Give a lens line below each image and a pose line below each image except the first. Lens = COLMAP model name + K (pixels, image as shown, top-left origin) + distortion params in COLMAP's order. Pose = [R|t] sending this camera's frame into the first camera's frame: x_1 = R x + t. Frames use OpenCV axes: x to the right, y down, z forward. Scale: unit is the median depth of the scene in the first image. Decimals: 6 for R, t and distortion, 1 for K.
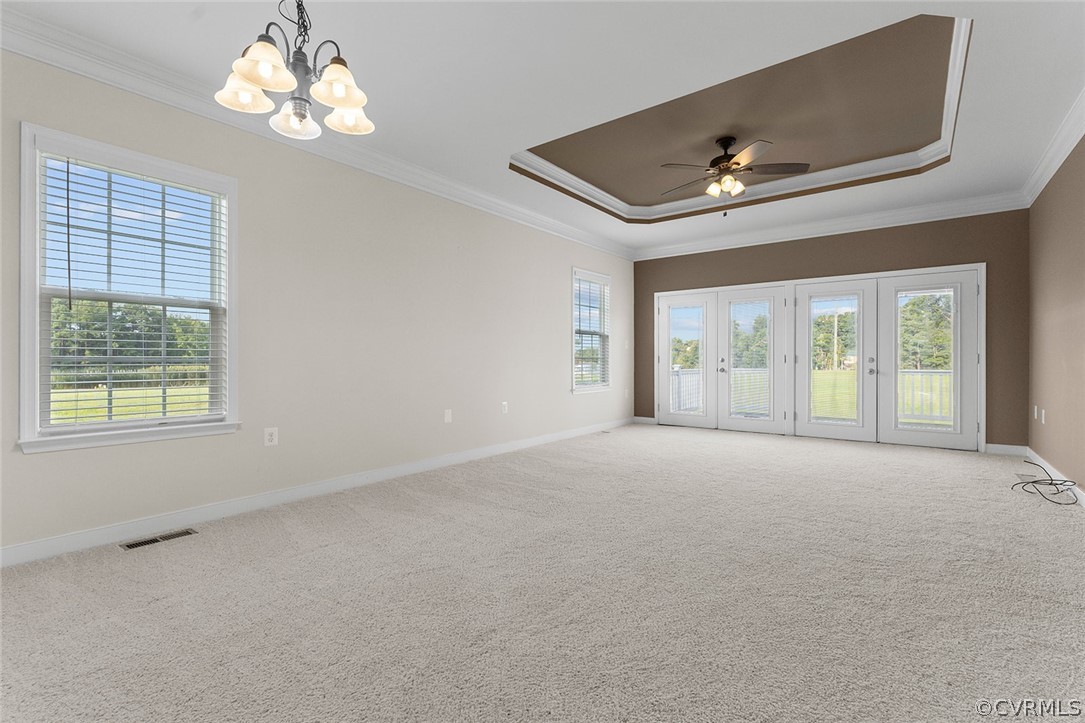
lens RADIAL K [[486.4, 0, 543.9], [0, 486.4, 362.9], [0, 0, 1]] dist [0.000013, -0.000053]
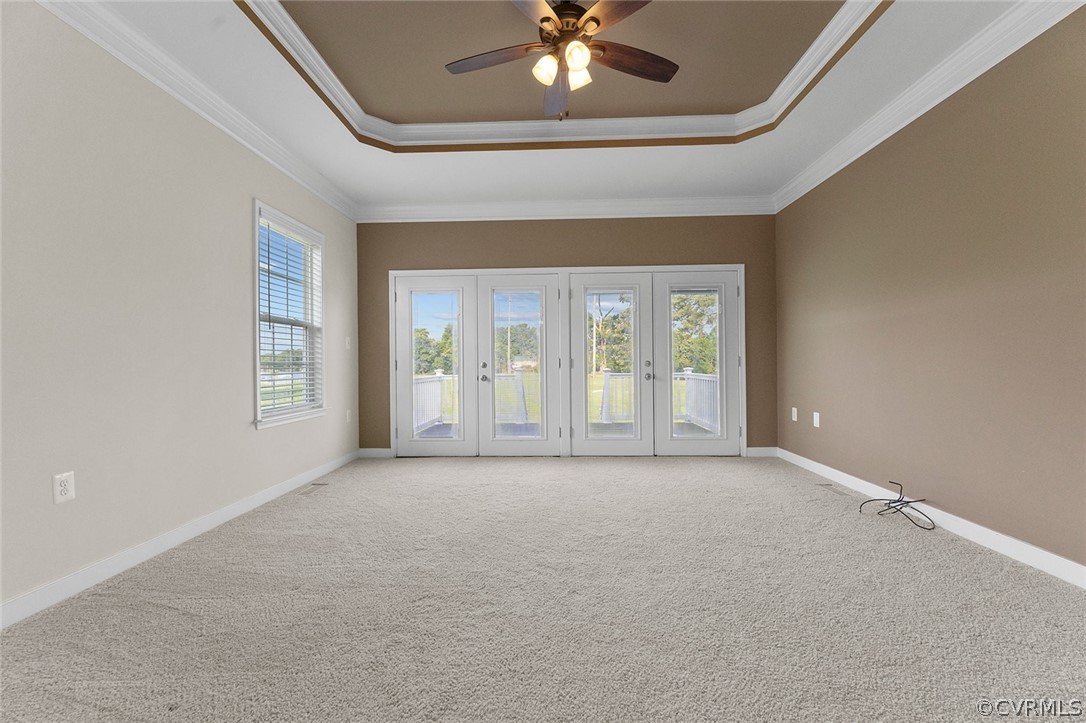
lens RADIAL K [[469.0, 0, 538.9], [0, 469.0, 362.6], [0, 0, 1]] dist [0.000960, -0.000173]
pose [[0.816571, -0.004949, 0.577224, 0.013907], [0.012399, 0.999883, -0.008967, -0.002445], [-0.577112, 0.014480, 0.816537, 0.379037]]
